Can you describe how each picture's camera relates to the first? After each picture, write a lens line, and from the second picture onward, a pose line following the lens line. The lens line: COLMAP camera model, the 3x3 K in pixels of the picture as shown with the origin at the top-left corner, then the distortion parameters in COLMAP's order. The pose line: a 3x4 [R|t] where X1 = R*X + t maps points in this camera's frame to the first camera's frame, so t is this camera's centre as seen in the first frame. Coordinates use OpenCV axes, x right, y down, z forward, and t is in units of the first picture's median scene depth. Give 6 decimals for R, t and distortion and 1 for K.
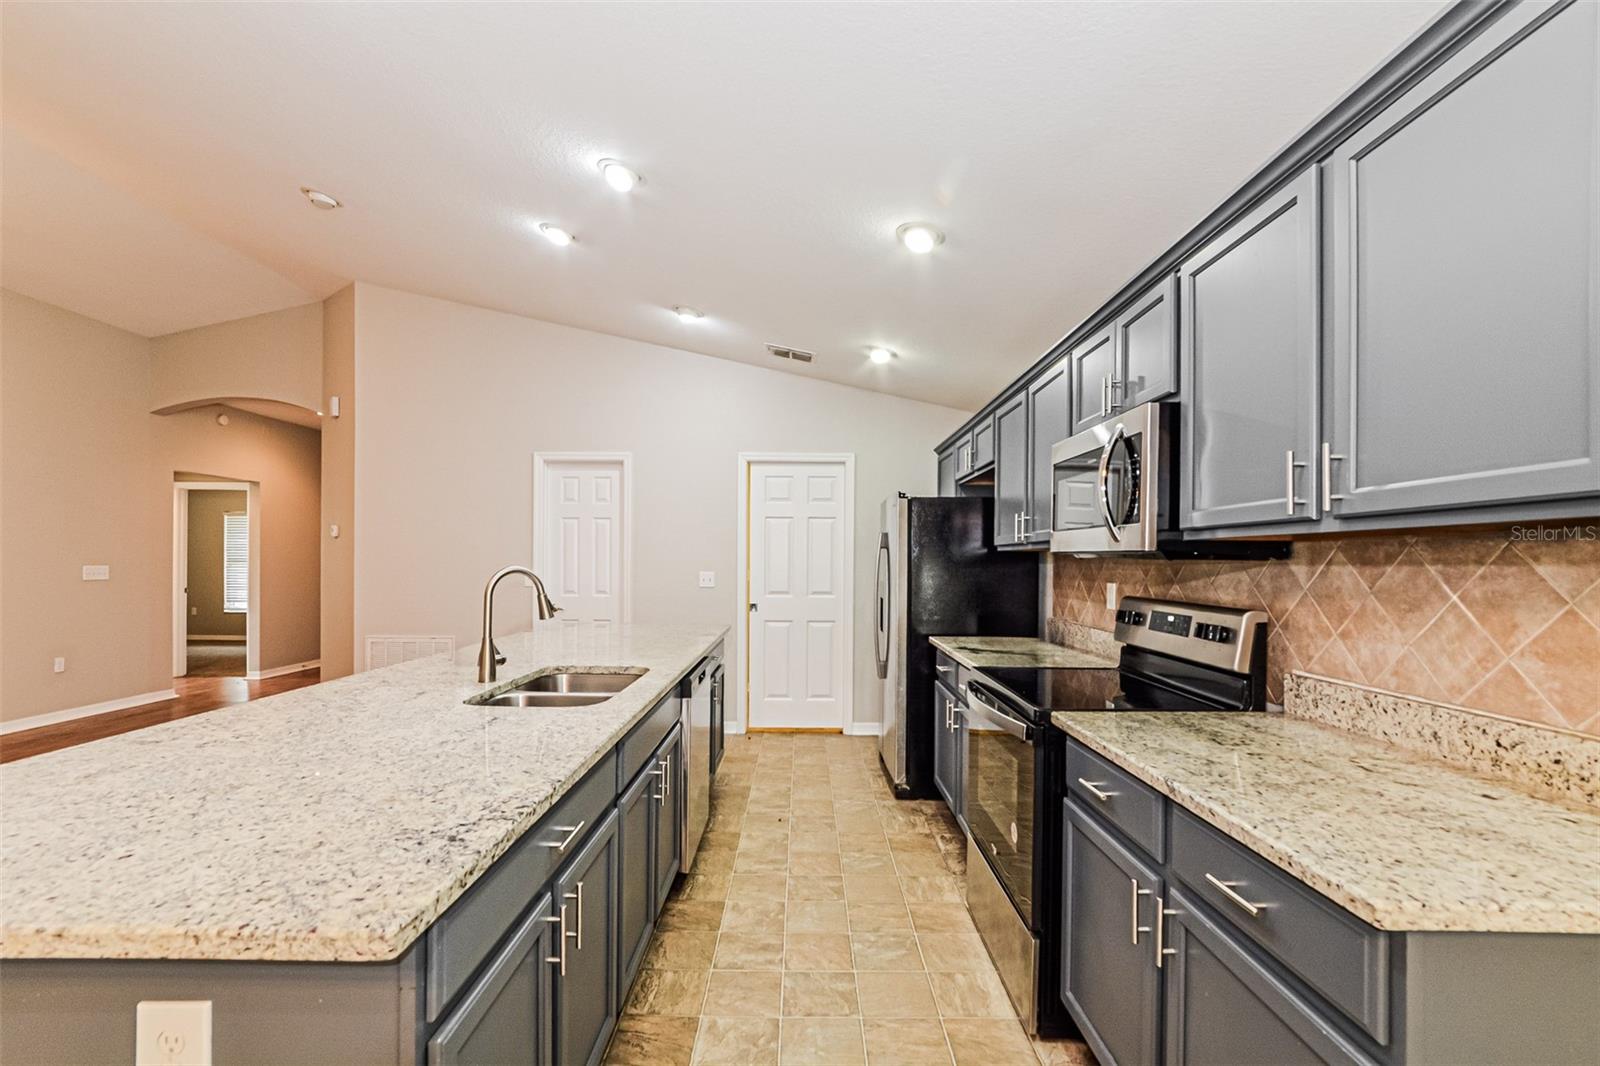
lens RADIAL K [[700.4, 0, 804.9], [0, 700.4, 563.7], [0, 0, 1]] dist [0.000495, 0.000065]
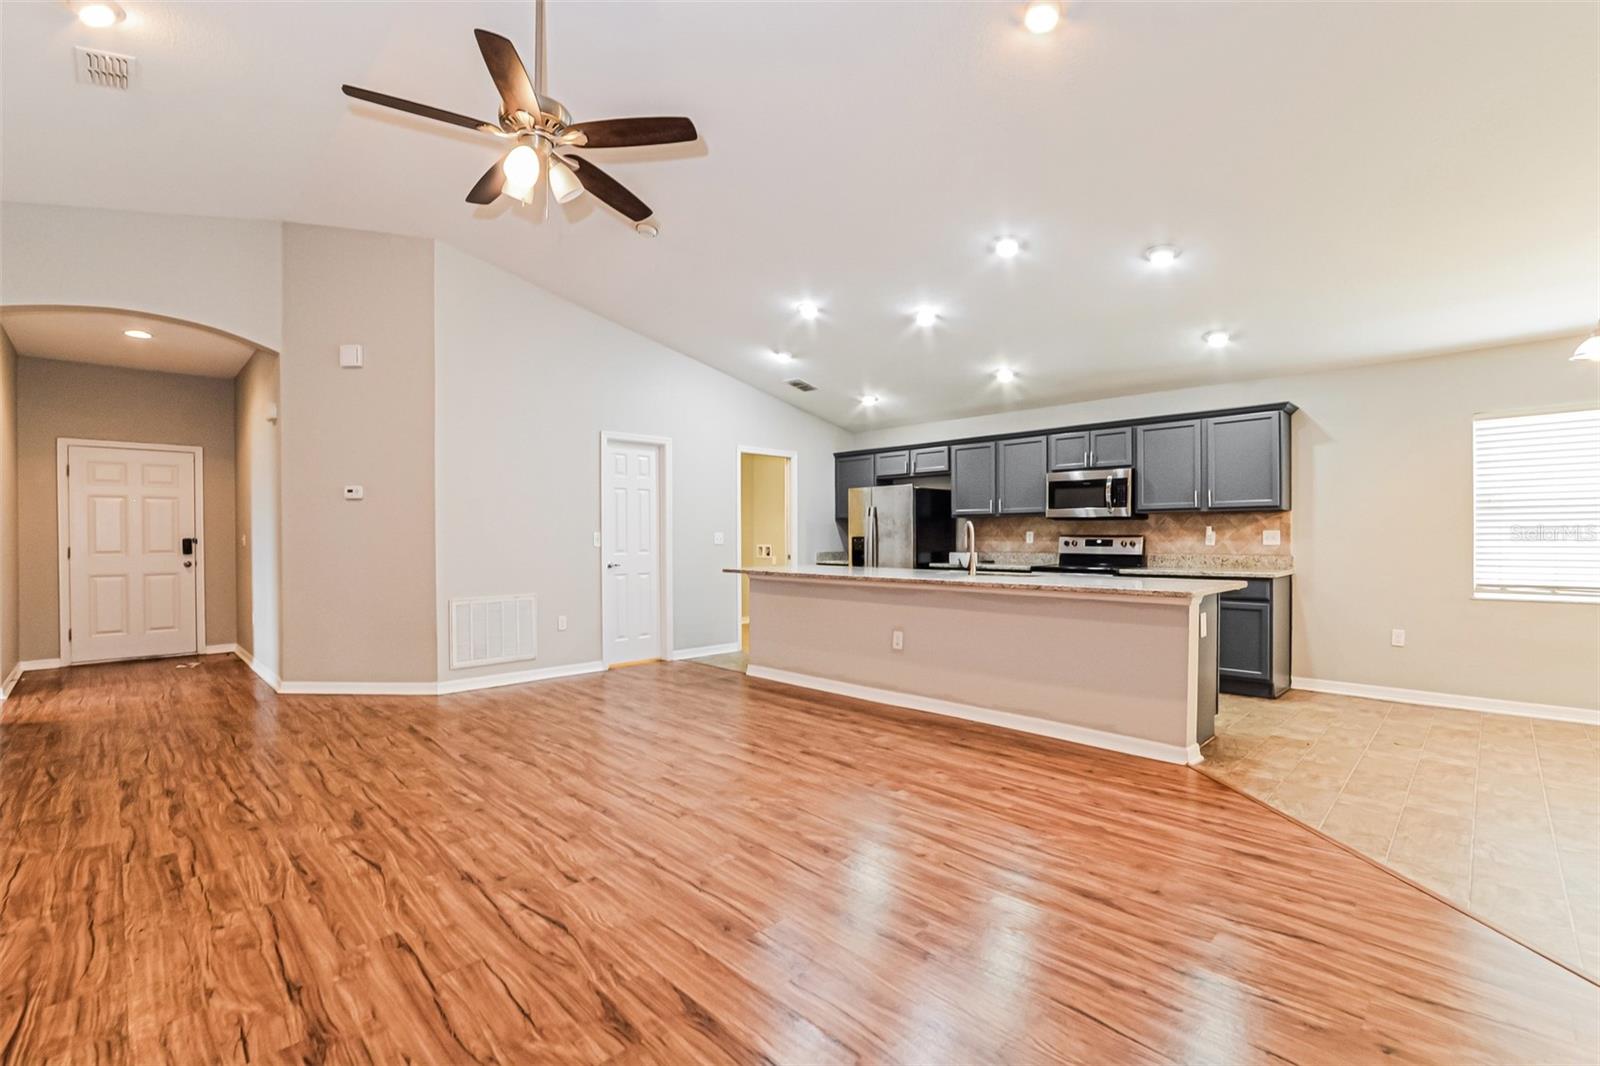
lens RADIAL K [[663.8, 0, 792.7], [0, 663.8, 541.0], [0, 0, 1]] dist [-0.032841, 0.012223]
pose [[0.705346, -0.016641, 0.708668, -2.558756], [0.011904, 0.999861, 0.011631, 0.037086], [-0.708763, 0.000232, 0.705446, 0.014137]]
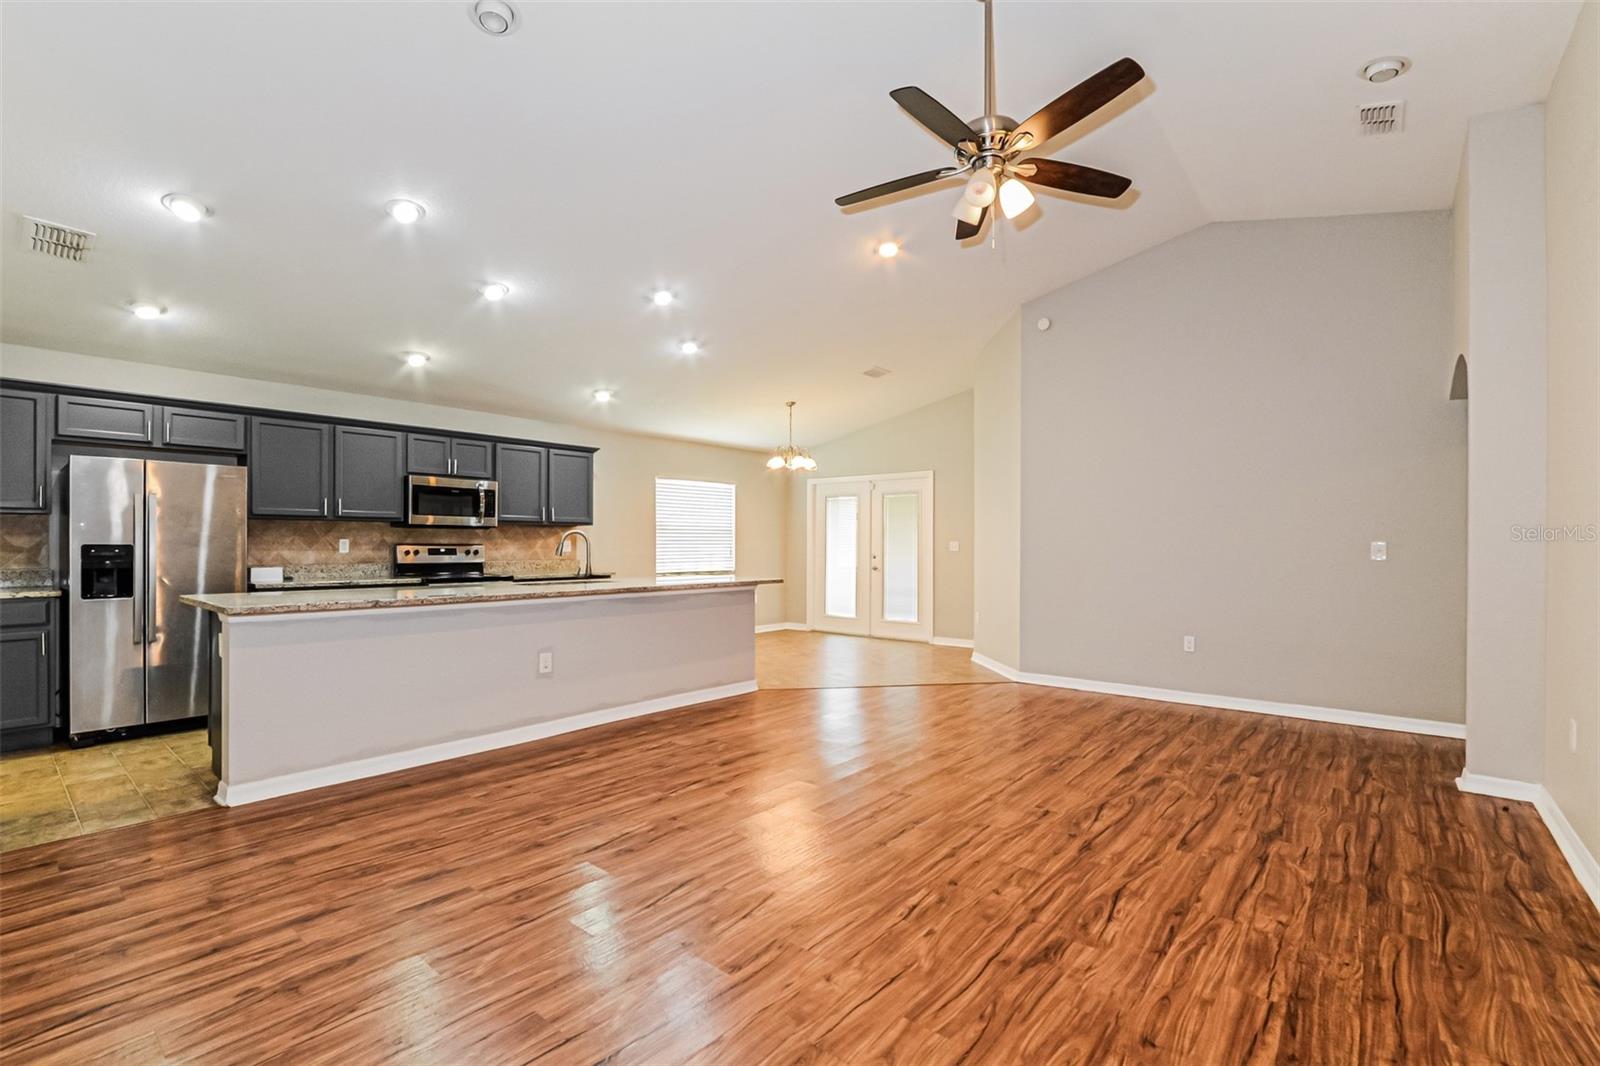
lens RADIAL K [[663.8, 0, 792.7], [0, 663.8, 541.0], [0, 0, 1]] dist [-0.032841, 0.012223]
pose [[-0.724040, -0.007713, 0.689715, -2.618526], [-0.006325, 0.999970, 0.004543, 0.026154], [-0.689729, -0.001073, -0.724066, 2.227239]]
